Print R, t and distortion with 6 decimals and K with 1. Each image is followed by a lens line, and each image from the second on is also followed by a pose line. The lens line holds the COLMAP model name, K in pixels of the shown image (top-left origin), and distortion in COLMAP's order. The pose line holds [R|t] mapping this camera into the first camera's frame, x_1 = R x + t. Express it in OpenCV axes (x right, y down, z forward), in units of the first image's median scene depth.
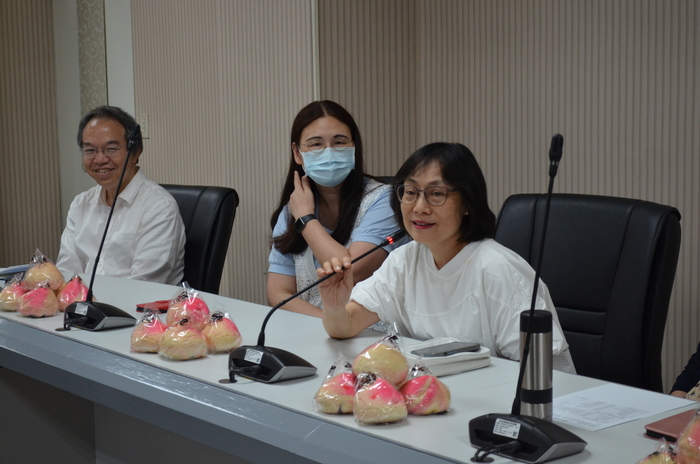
lens RADIAL K [[1454.0, 0, 350.6], [0, 1454.0, 231.4], [0, 0, 1]] dist [-0.000140, 0.000000]
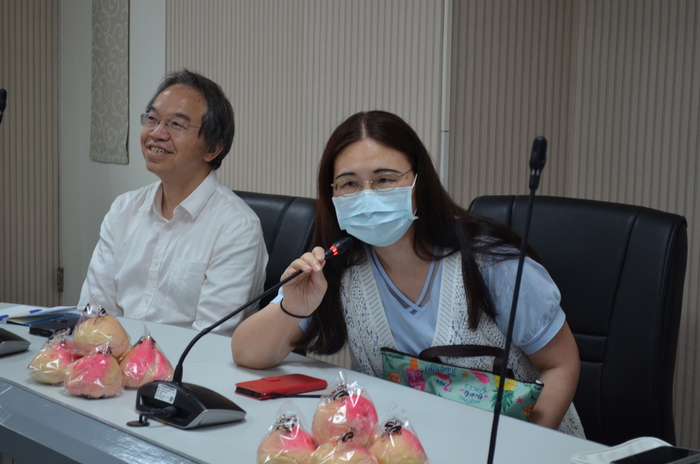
lens RADIAL K [[1642.6, 0, 349.4], [0, 1642.6, 232.1], [0, 0, 1]] dist [0.087060, 0.000000]
pose [[0.999131, 0.041419, 0.004613, -0.102473], [-0.041440, 0.999131, 0.004488, -0.026867], [-0.004423, -0.004675, 0.999979, 0.229968]]
